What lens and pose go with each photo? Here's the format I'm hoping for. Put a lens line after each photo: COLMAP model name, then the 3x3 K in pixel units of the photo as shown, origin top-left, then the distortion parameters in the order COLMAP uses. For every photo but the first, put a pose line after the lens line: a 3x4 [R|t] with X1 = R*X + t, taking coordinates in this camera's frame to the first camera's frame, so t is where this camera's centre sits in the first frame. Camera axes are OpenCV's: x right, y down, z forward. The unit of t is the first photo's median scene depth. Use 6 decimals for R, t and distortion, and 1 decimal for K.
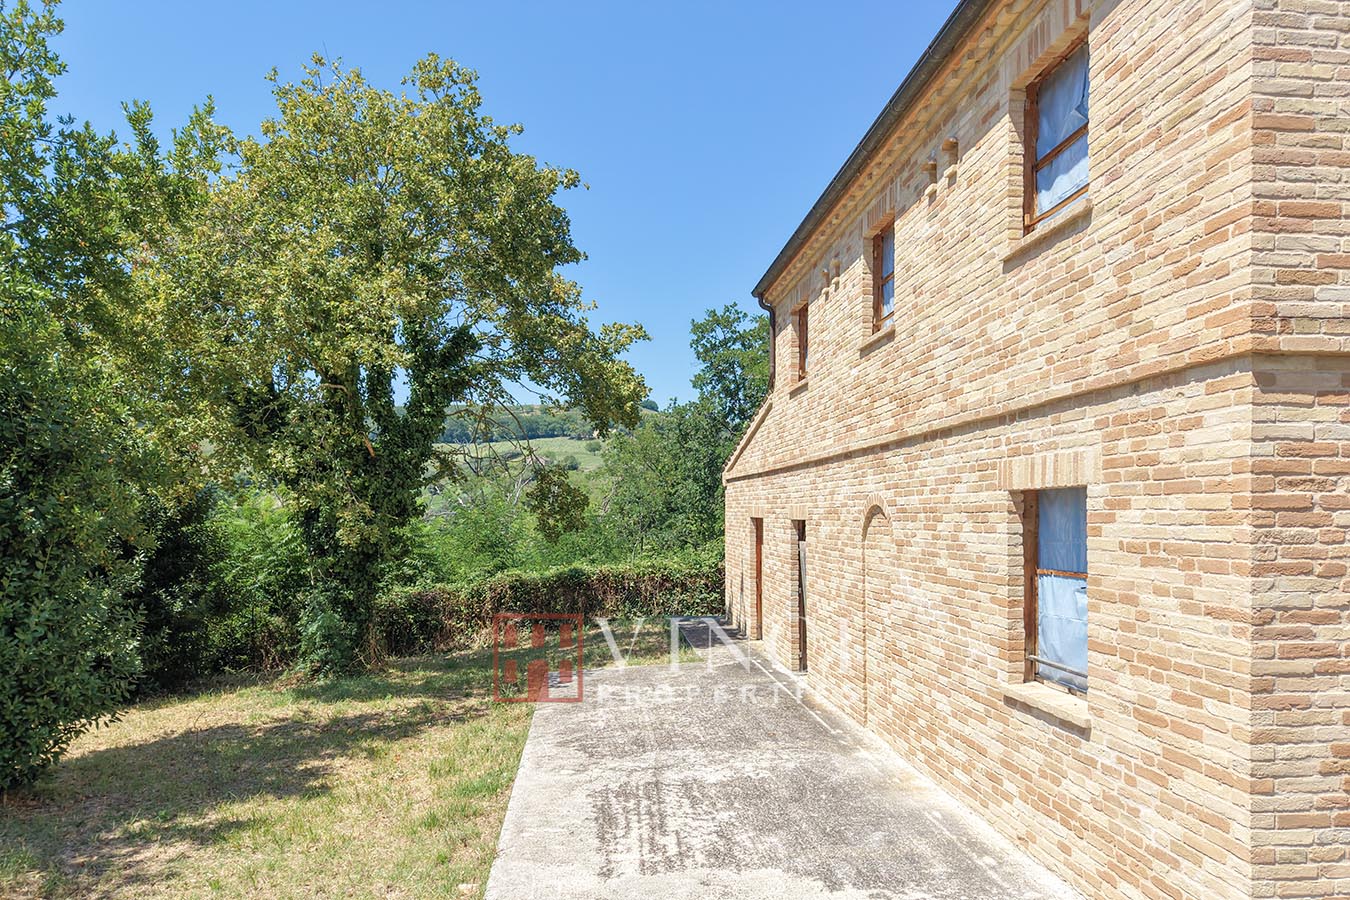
lens RADIAL K [[928.2, 0, 671.9], [0, 928.2, 499.0], [0, 0, 1]] dist [0.030619, -0.013237]
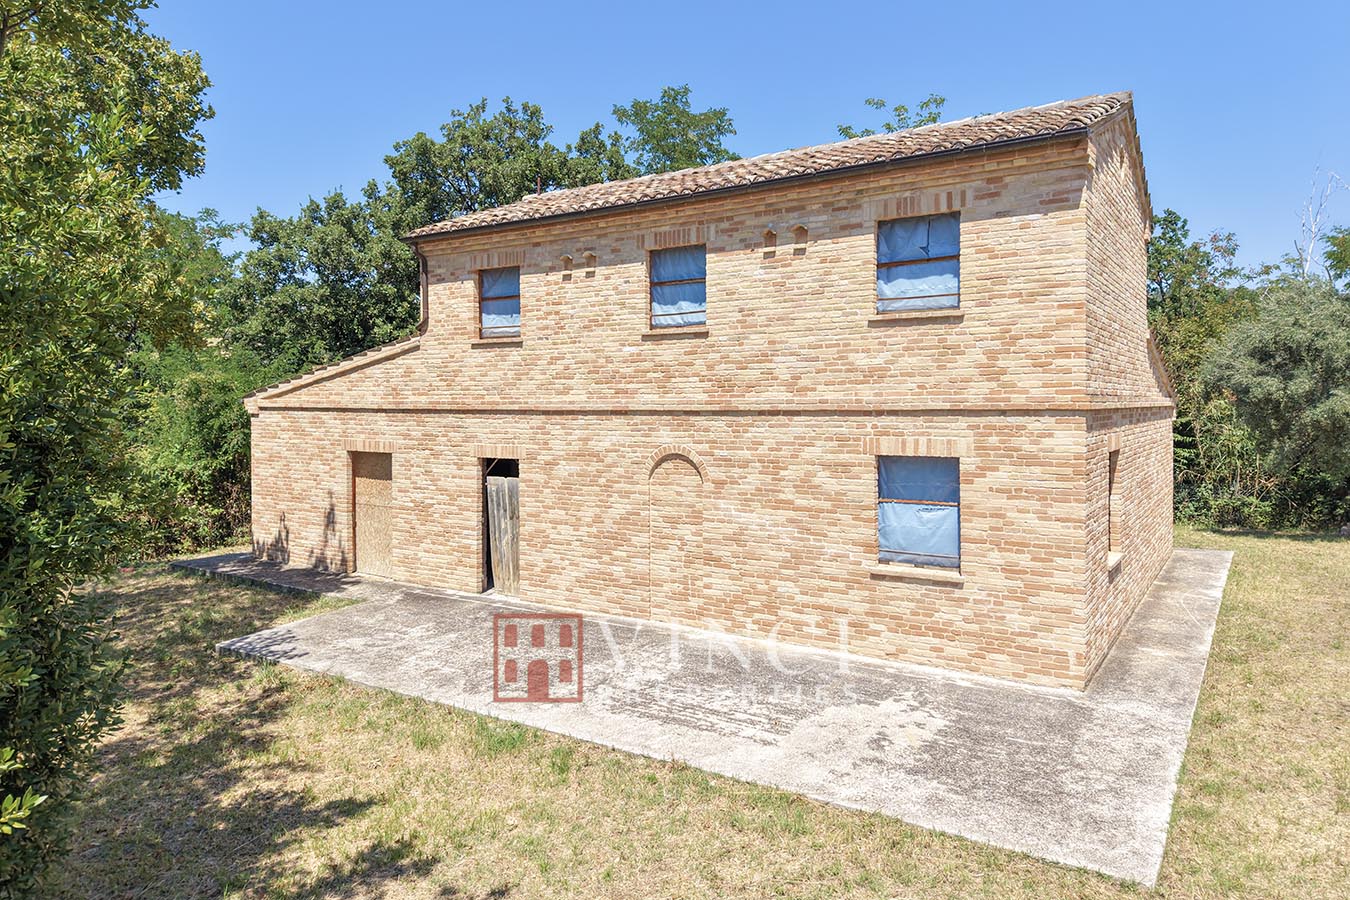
lens RADIAL K [[928.2, 0, 690.6], [0, 928.2, 394.2], [0, 0, 1]] dist [0.030619, -0.013237]
pose [[0.632532, -0.013355, 0.774419, -1.264531], [-0.001026, 0.999836, 0.018080, -0.162357], [-0.774533, -0.012231, 0.632415, 0.193944]]
